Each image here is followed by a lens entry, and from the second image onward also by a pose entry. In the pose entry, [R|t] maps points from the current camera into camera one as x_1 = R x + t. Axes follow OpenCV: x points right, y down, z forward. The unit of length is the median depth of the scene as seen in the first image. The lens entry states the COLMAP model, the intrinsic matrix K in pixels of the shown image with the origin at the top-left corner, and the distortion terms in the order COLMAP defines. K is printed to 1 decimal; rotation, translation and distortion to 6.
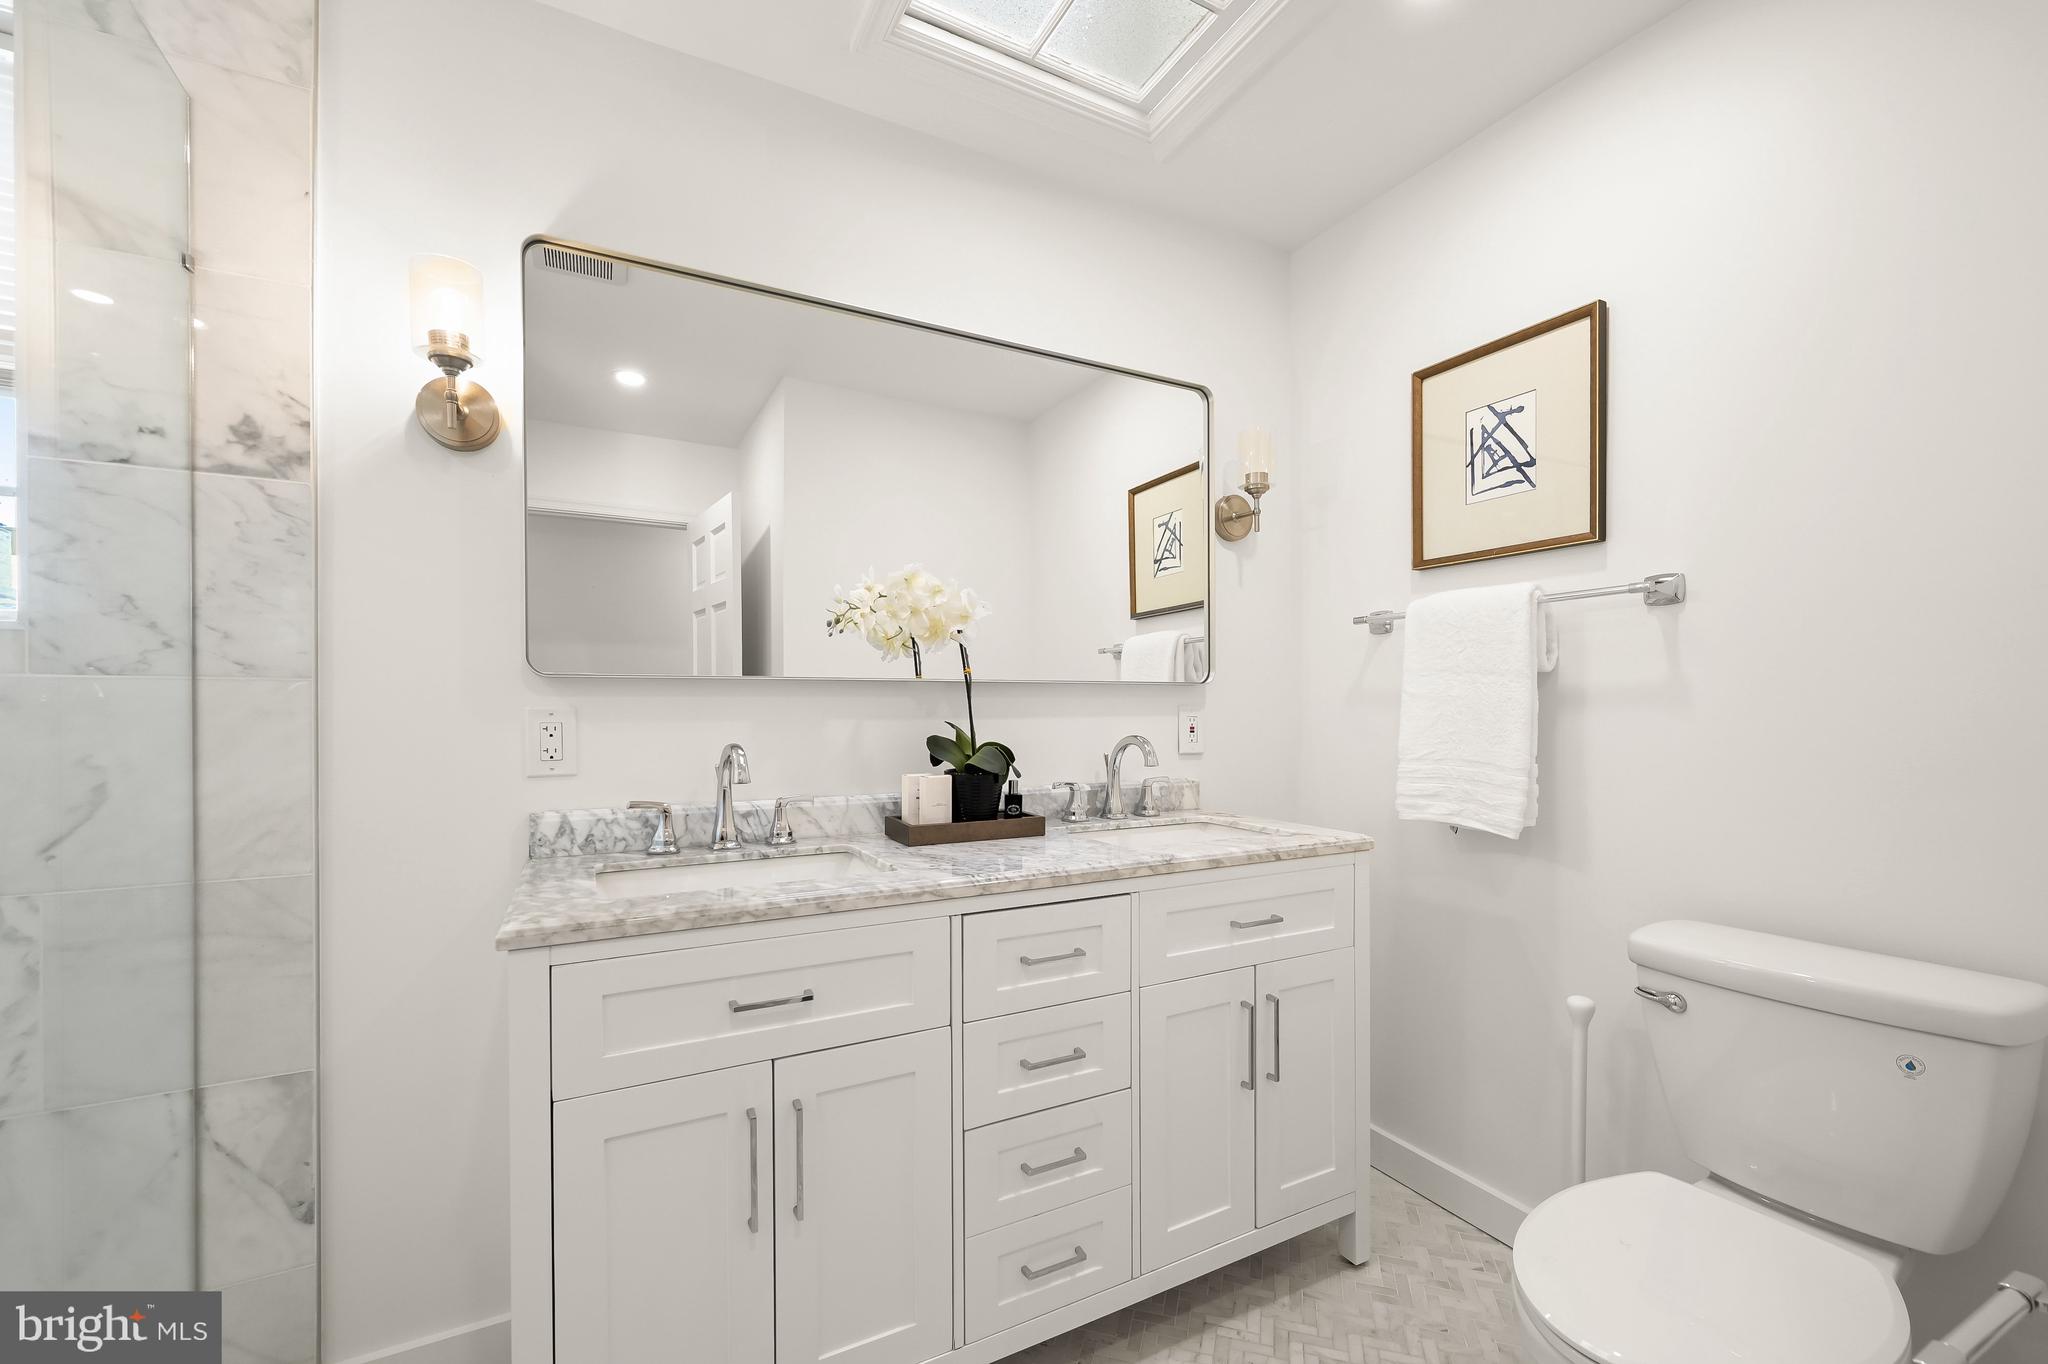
lens RADIAL K [[835.7, 0, 1042.8], [0, 835.7, 714.7], [0, 0, 1]] dist [0.004911, 0.000318]
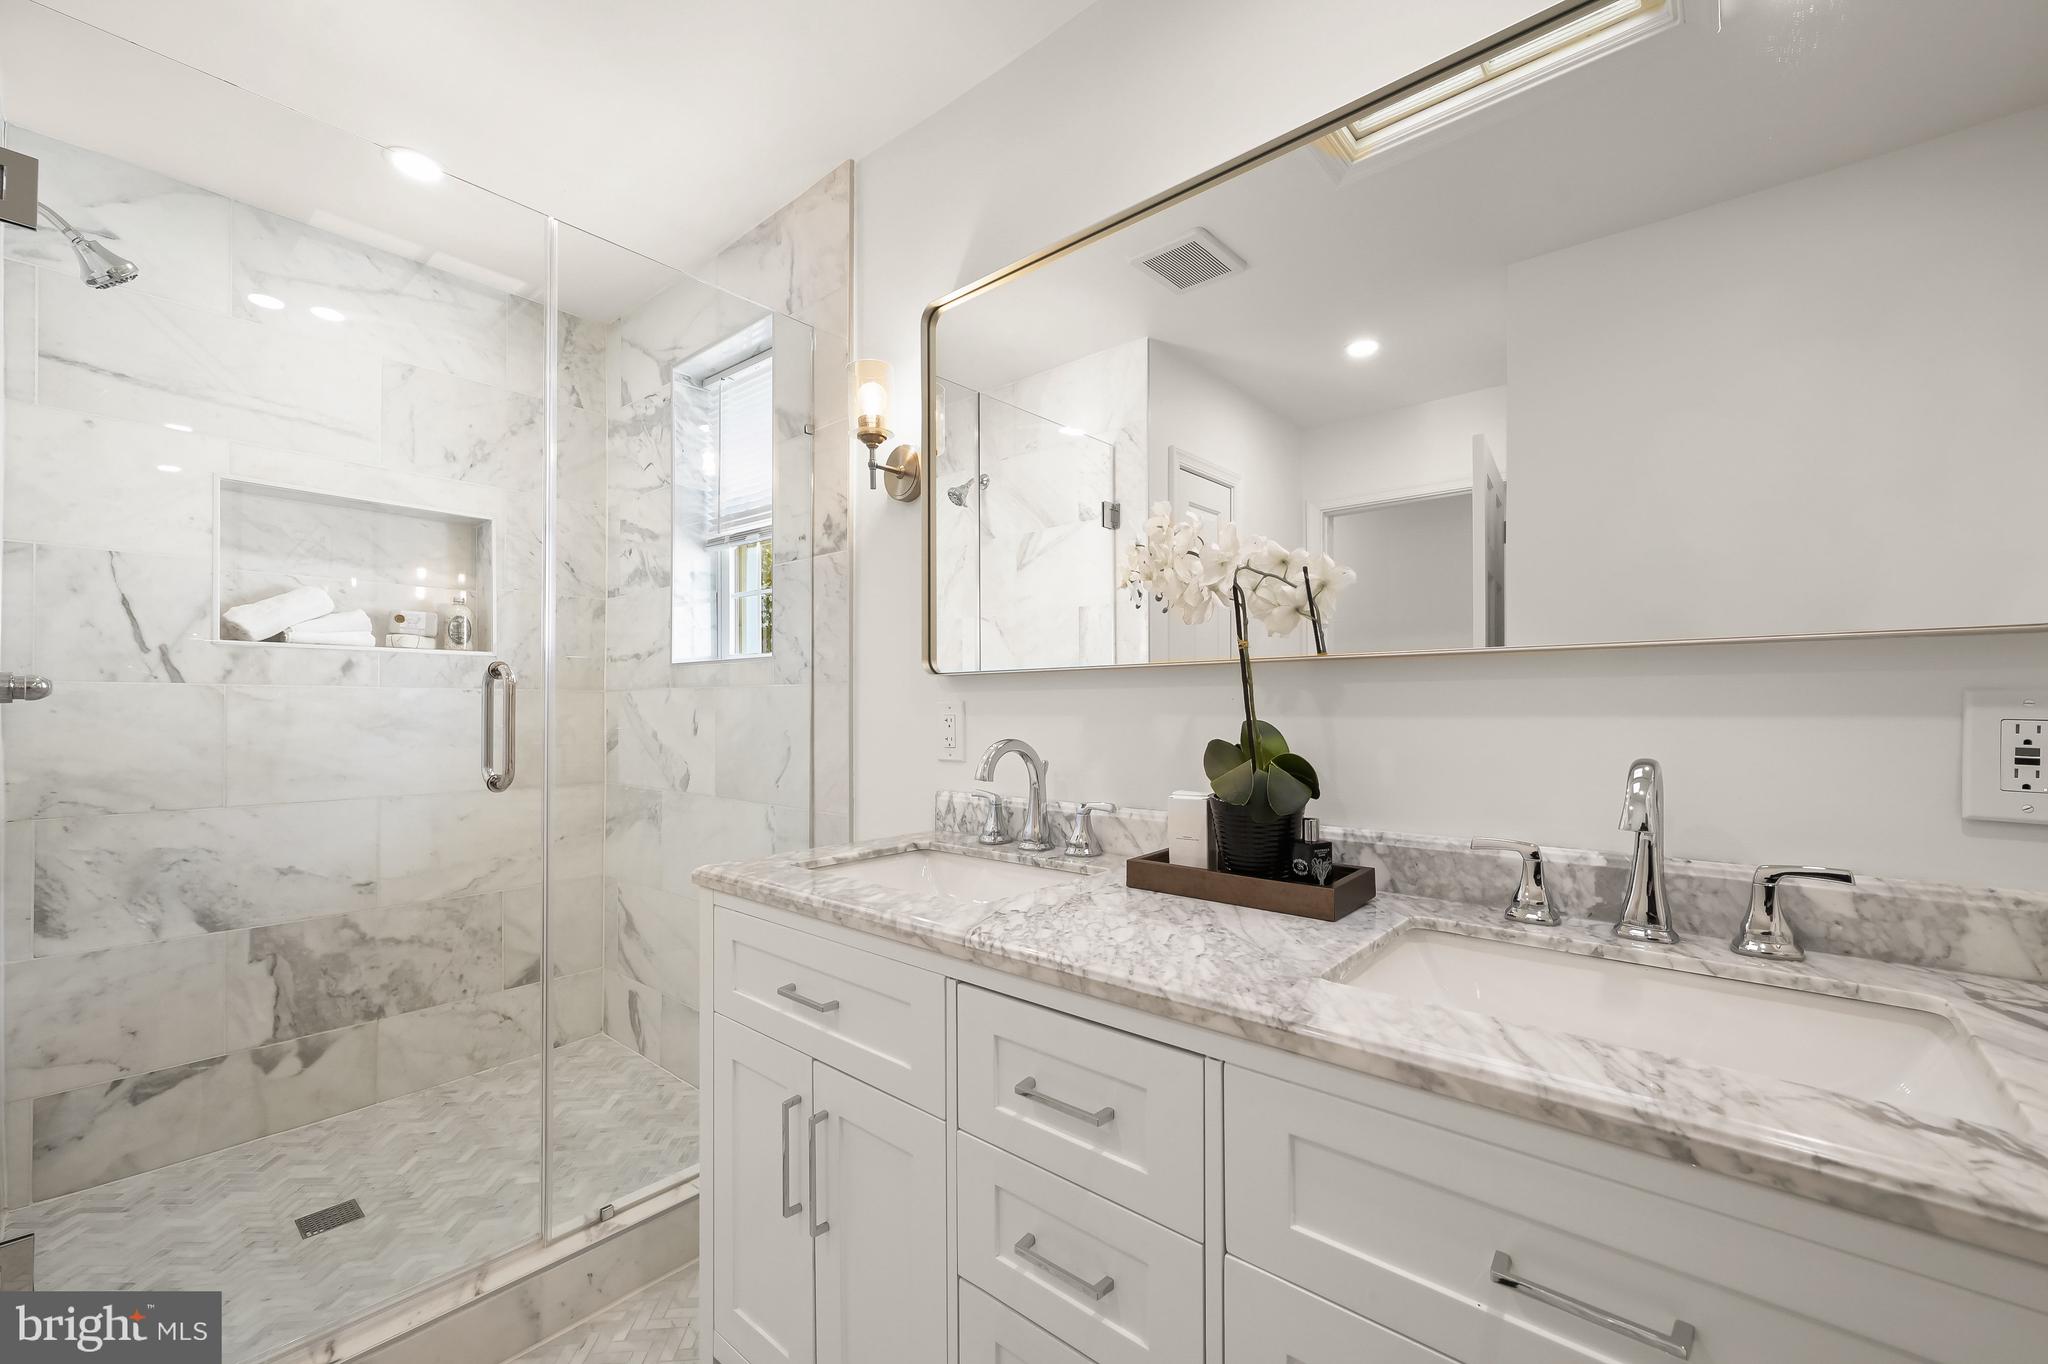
lens RADIAL K [[835.7, 0, 1022.2], [0, 835.7, 704.6], [0, 0, 1]] dist [0.004911, 0.000318]
pose [[0.346795, -0.001433, -0.937940, 0.540532], [-0.003728, 0.999989, -0.002906, -0.002169], [0.937934, 0.004505, 0.346785, 0.697473]]
